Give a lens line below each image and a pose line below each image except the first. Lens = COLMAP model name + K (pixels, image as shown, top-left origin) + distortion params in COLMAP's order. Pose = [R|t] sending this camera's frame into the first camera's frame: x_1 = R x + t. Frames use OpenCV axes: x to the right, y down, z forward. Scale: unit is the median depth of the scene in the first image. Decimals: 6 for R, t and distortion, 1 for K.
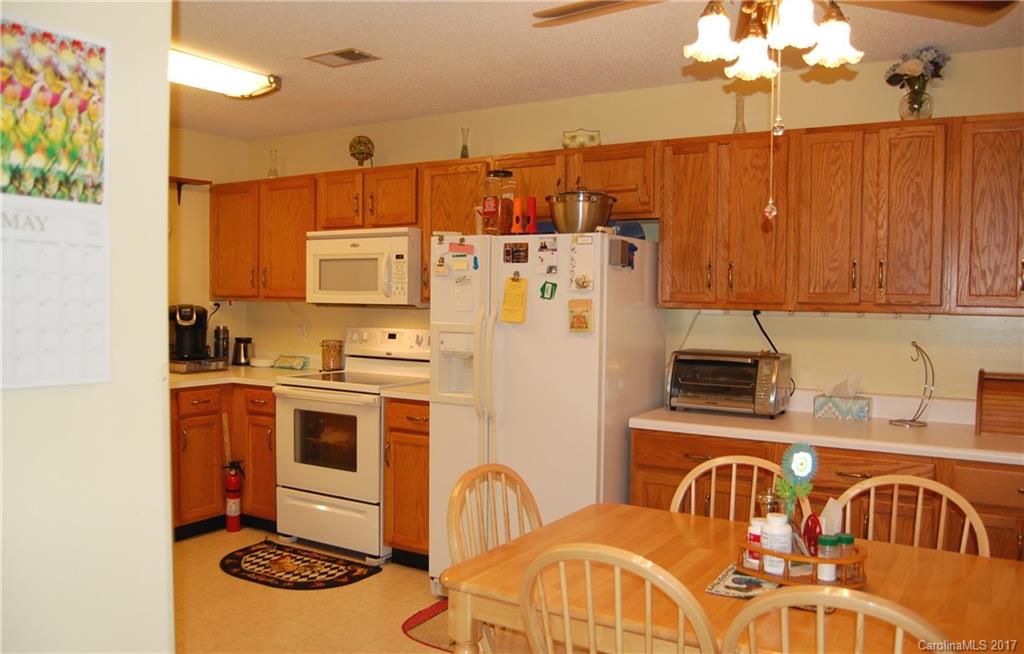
lens RADIAL K [[835.1, 0, 512.0], [0, 835.1, 327.0], [0, 0, 1]] dist [-0.077678, 0.007271]
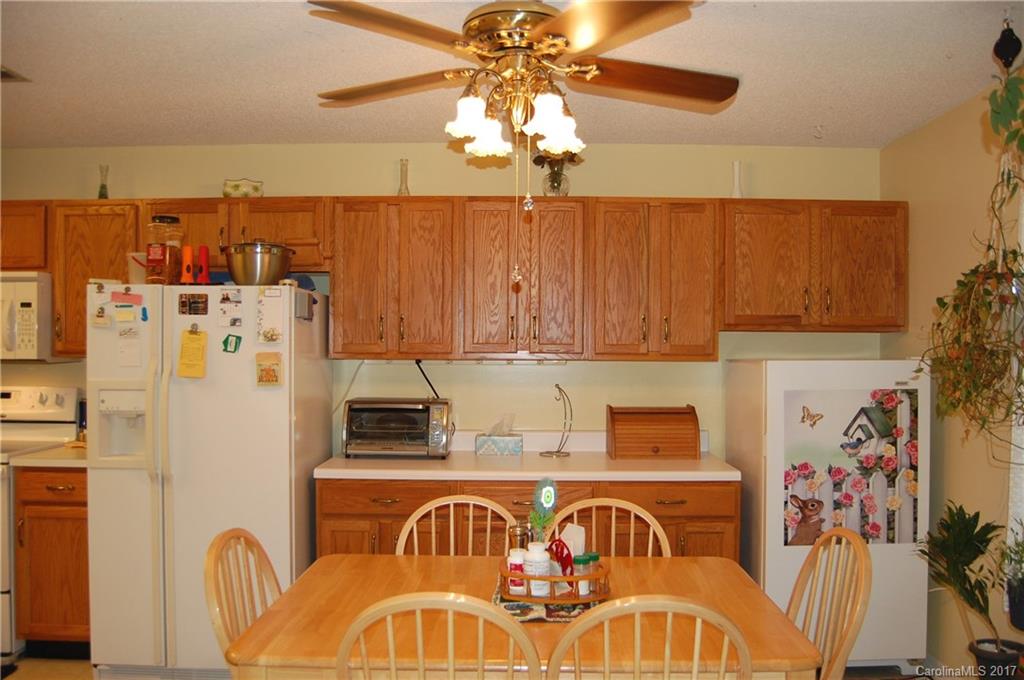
lens RADIAL K [[813.7, 0, 512.0], [0, 813.7, 340.0], [0, 0, 1]] dist [-0.073351, 0.012989]
pose [[0.859719, -0.006510, 0.510725, -0.152761], [0.026184, 0.999166, -0.031342, -0.009858], [-0.510095, 0.040318, 0.859173, 0.028570]]
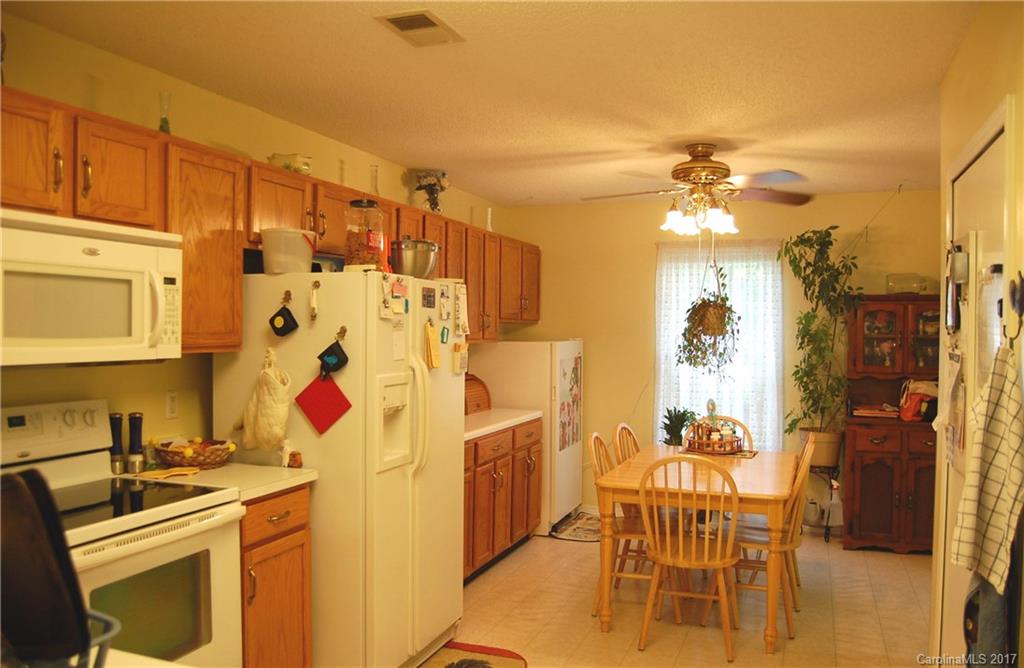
lens RADIAL K [[790.8, 0, 512.0], [0, 790.8, 334.0], [0, 0, 1]] dist [-0.002225, -0.000789]
pose [[-0.182296, -0.018559, 0.983068, -0.946779], [0.027011, 0.999350, 0.023875, -0.065899], [-0.982873, 0.030906, -0.181677, 1.082199]]
